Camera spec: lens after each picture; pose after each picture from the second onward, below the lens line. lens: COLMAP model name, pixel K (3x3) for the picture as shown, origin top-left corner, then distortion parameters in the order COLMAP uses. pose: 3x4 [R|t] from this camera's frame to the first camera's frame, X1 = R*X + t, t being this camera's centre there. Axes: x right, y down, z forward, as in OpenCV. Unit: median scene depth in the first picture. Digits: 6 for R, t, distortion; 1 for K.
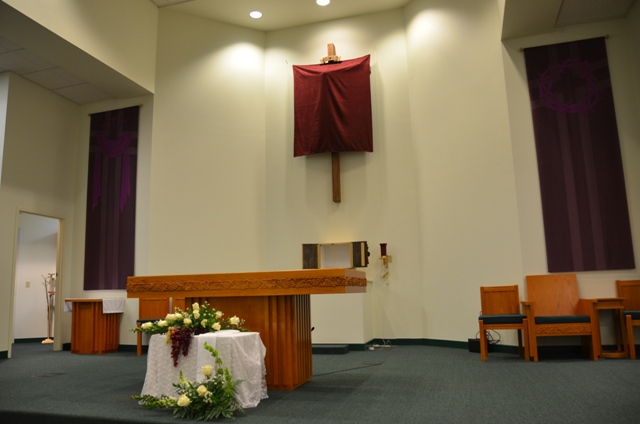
lens RADIAL K [[496.3, 0, 320.0], [0, 496.3, 212.0], [0, 0, 1]] dist [-0.002743, -0.000494]
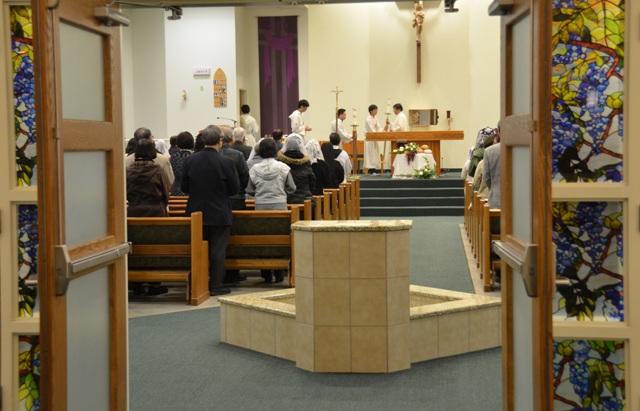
lens RADIAL K [[1198.6, 0, 320.0], [0, 1198.6, 205.5], [0, 0, 1]] dist [0.066754, 0.075690]
pose [[0.976958, 0.000824, 0.213430, -1.094453], [-0.044740, 0.978566, 0.201015, -0.393954], [-0.208690, -0.205932, 0.956055, -2.661425]]
